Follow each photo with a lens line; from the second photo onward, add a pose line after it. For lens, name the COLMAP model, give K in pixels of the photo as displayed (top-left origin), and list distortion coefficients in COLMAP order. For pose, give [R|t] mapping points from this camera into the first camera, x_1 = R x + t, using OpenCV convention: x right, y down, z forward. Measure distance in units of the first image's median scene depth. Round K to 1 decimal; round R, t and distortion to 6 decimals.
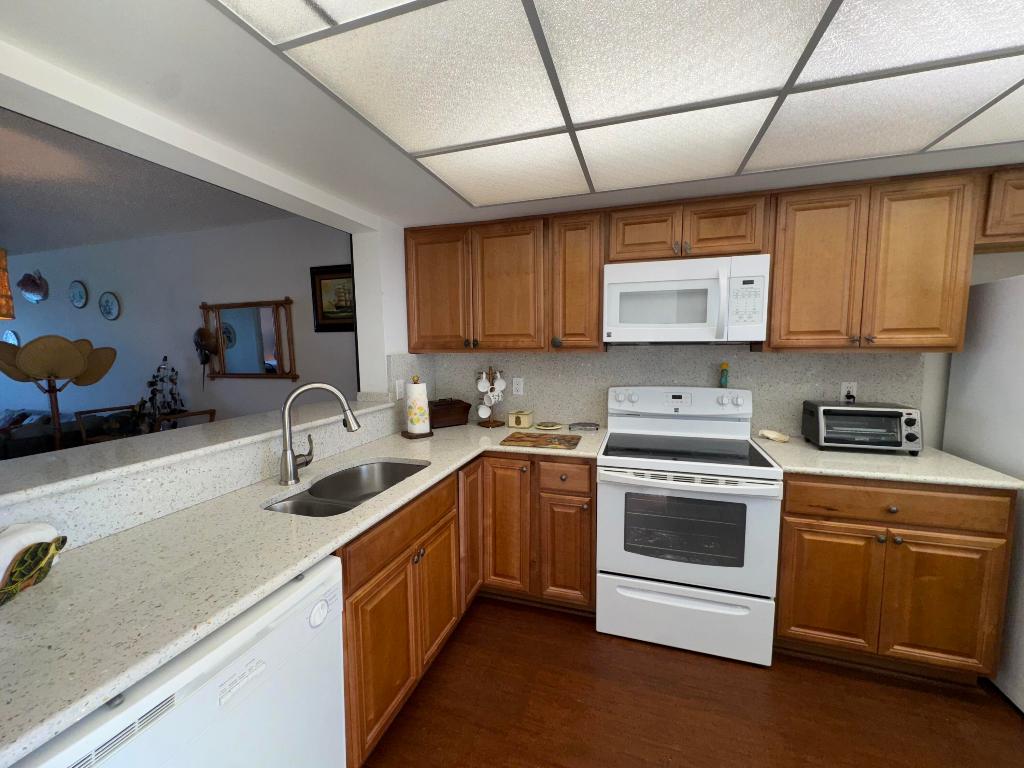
lens RADIAL K [[408.7, 0, 509.1], [0, 408.7, 381.5], [0, 0, 1]] dist [-0.003793, -0.001015]
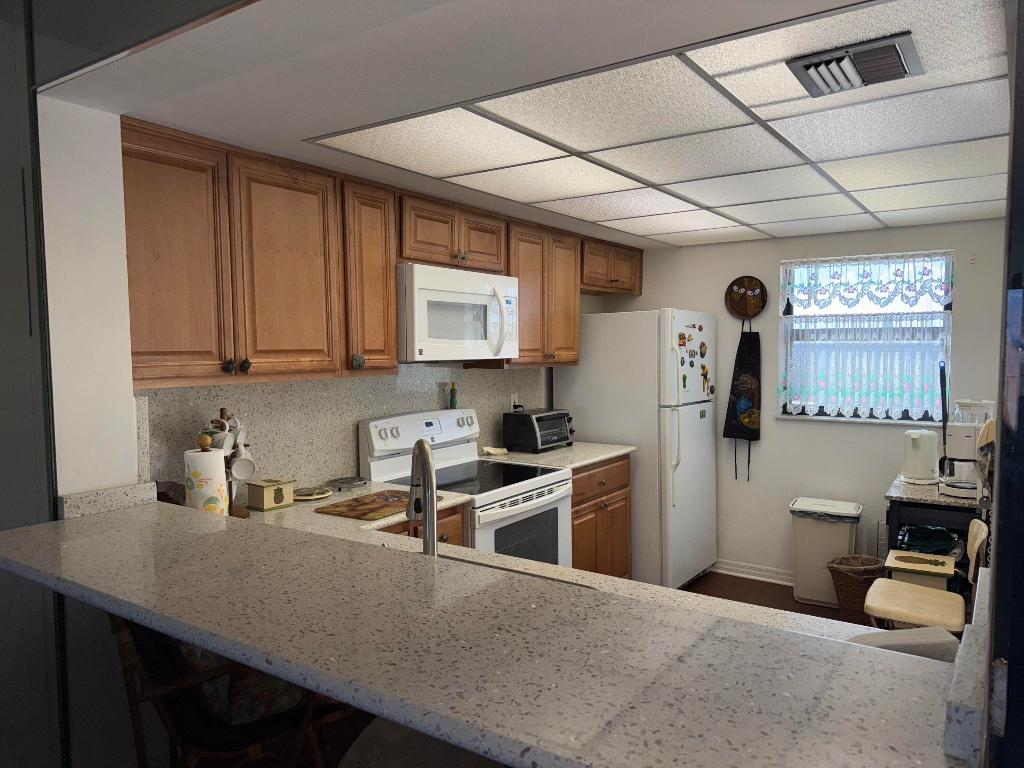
lens RADIAL K [[716.7, 0, 509.8], [0, 716.7, 389.3], [0, 0, 1]] dist [0.029362, -0.006897]
pose [[0.278182, -0.052108, 0.959114, -1.131265], [0.094230, 0.995191, 0.026738, -0.068670], [-0.955895, 0.082940, 0.281754, 0.486418]]
